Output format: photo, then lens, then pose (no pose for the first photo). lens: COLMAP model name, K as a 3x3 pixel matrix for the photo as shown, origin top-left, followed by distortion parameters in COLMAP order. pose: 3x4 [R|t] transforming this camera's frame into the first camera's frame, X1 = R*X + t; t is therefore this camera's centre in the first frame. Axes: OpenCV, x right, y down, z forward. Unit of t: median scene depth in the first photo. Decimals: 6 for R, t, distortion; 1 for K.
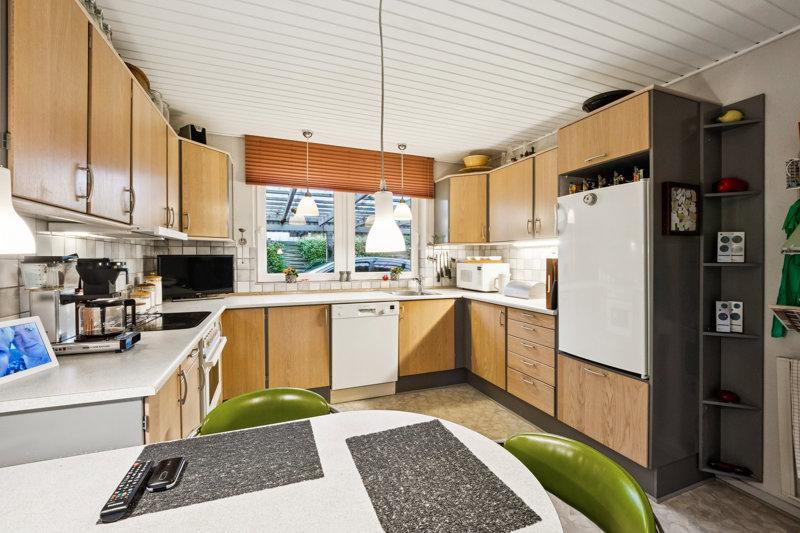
lens RADIAL K [[340.6, 0, 399.1], [0, 340.6, 259.4], [0, 0, 1]] dist [0.008715, -0.001114]
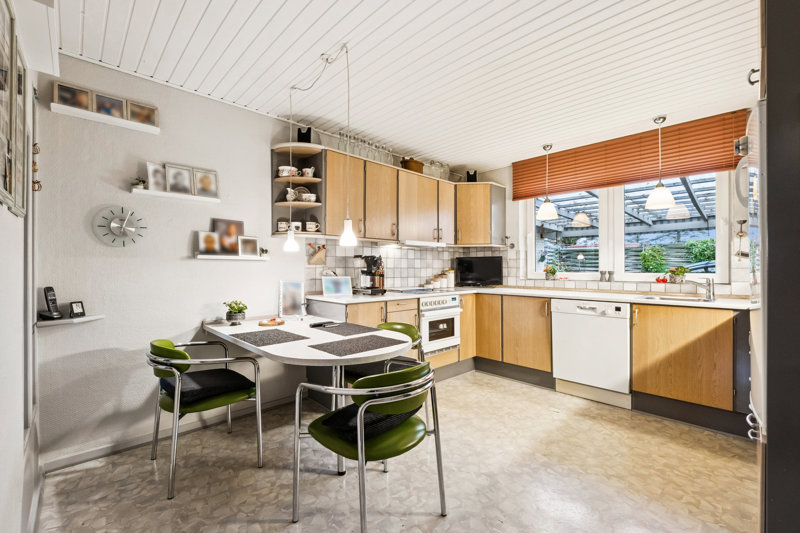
lens RADIAL K [[340.6, 0, 385.8], [0, 340.6, 269.1], [0, 0, 1]] dist [0.008715, -0.001114]
pose [[0.372238, 0.004019, -0.928129, 0.573226], [-0.004398, 0.999987, 0.002566, 0.033825], [0.928127, 0.003127, 0.372251, 0.085243]]
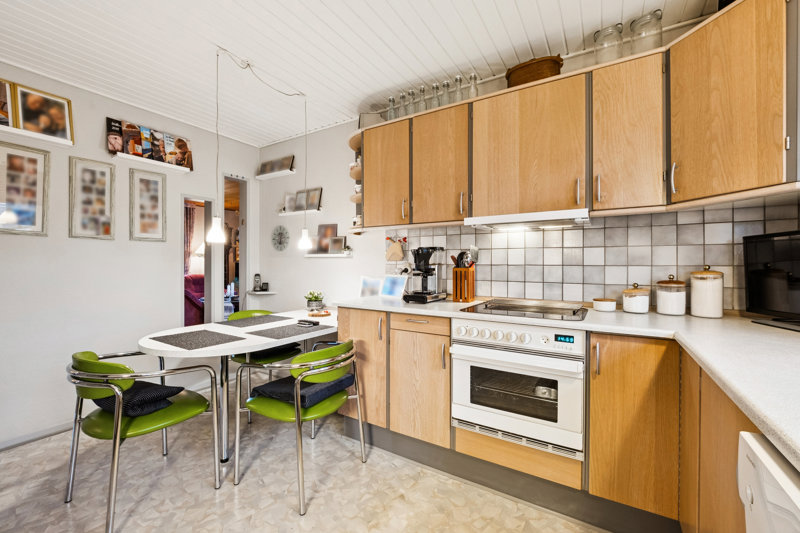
lens RADIAL K [[340.6, 0, 399.9], [0, 340.6, 262.7], [0, 0, 1]] dist [0.008715, -0.001114]
pose [[-0.801098, 0.002413, -0.598529, 0.110856], [-0.001589, 0.999980, 0.006158, 0.024911], [0.598532, 0.005884, -0.801077, 0.926163]]
